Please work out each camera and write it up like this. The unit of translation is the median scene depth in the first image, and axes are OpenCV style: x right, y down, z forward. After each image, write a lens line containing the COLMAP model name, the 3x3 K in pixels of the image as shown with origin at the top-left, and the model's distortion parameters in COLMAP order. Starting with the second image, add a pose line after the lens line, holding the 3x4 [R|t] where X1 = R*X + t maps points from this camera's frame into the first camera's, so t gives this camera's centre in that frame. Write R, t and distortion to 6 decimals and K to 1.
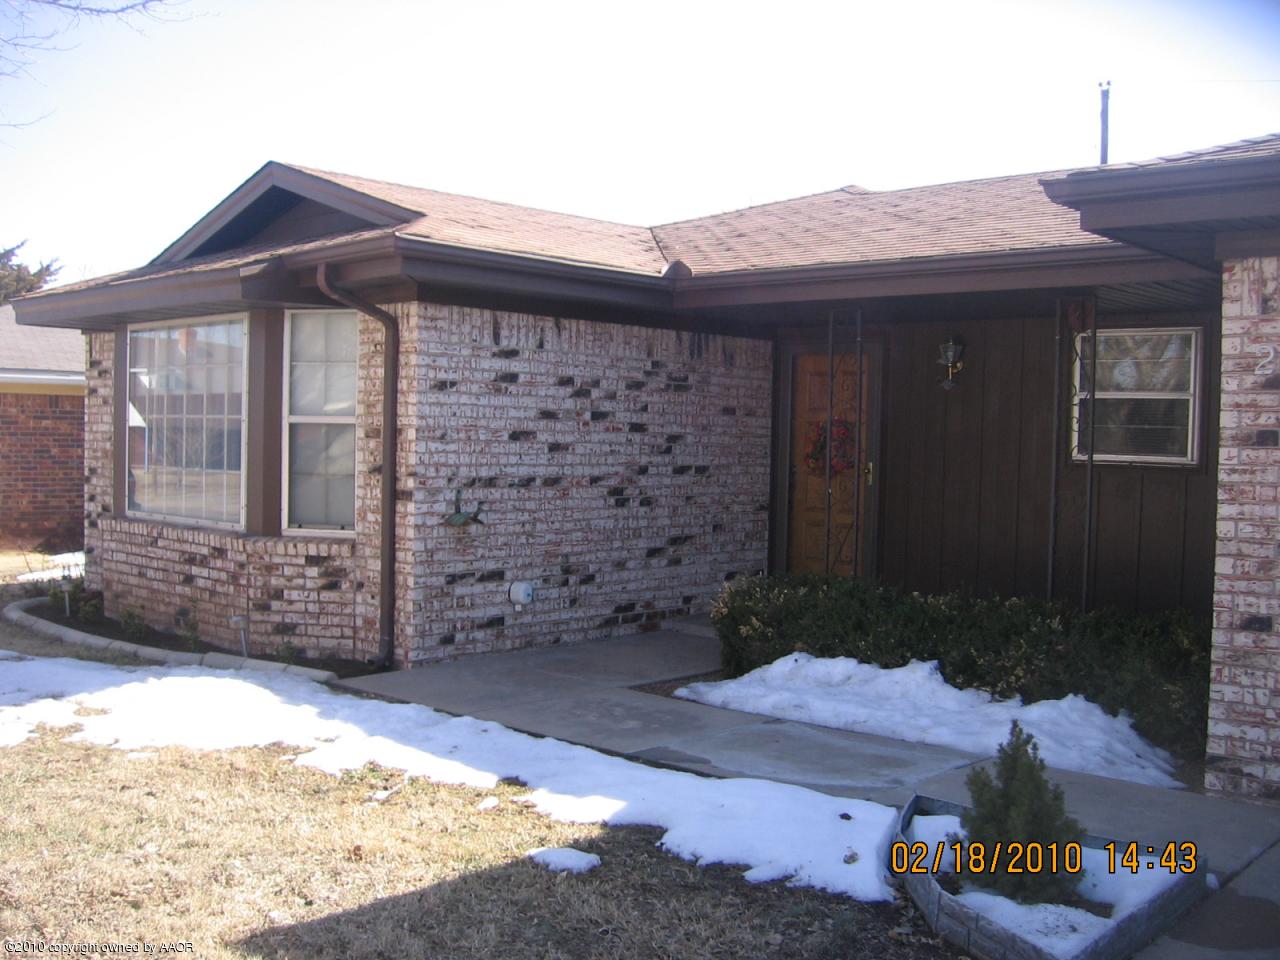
lens RADIAL K [[1368.2, 0, 639.9], [0, 1368.2, 480.8], [0, 0, 1]] dist [-0.108274, 0.000000]
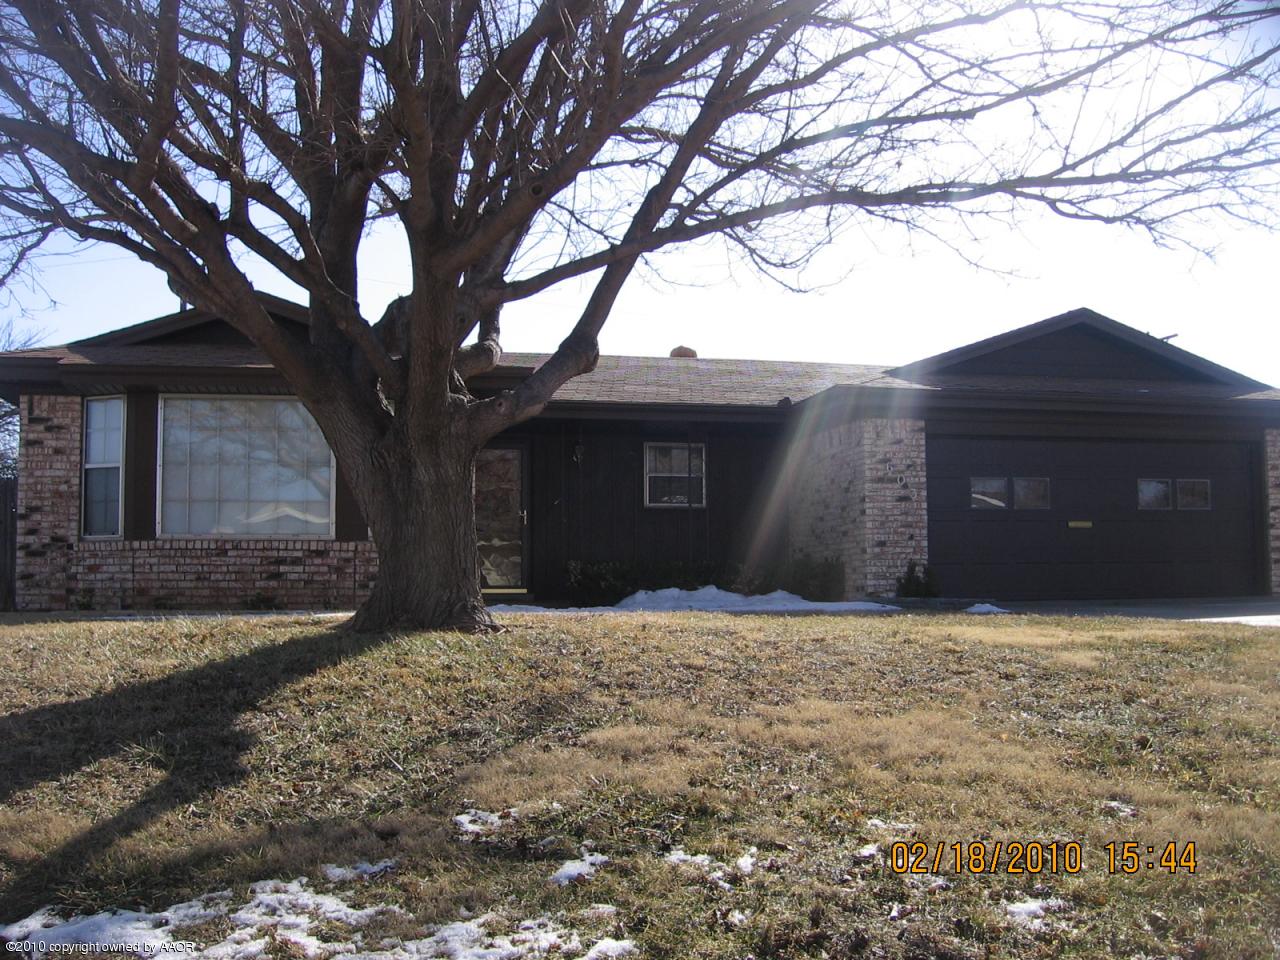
lens RADIAL K [[1368.2, 0, 640.2], [0, 1368.2, 480.9], [0, 0, 1]] dist [-0.108274, 0.000000]
pose [[0.573036, 0.042806, 0.818412, -1.363164], [0.047686, 0.995201, -0.085442, 0.120114], [-0.818142, 0.087988, 0.568245, -0.156994]]
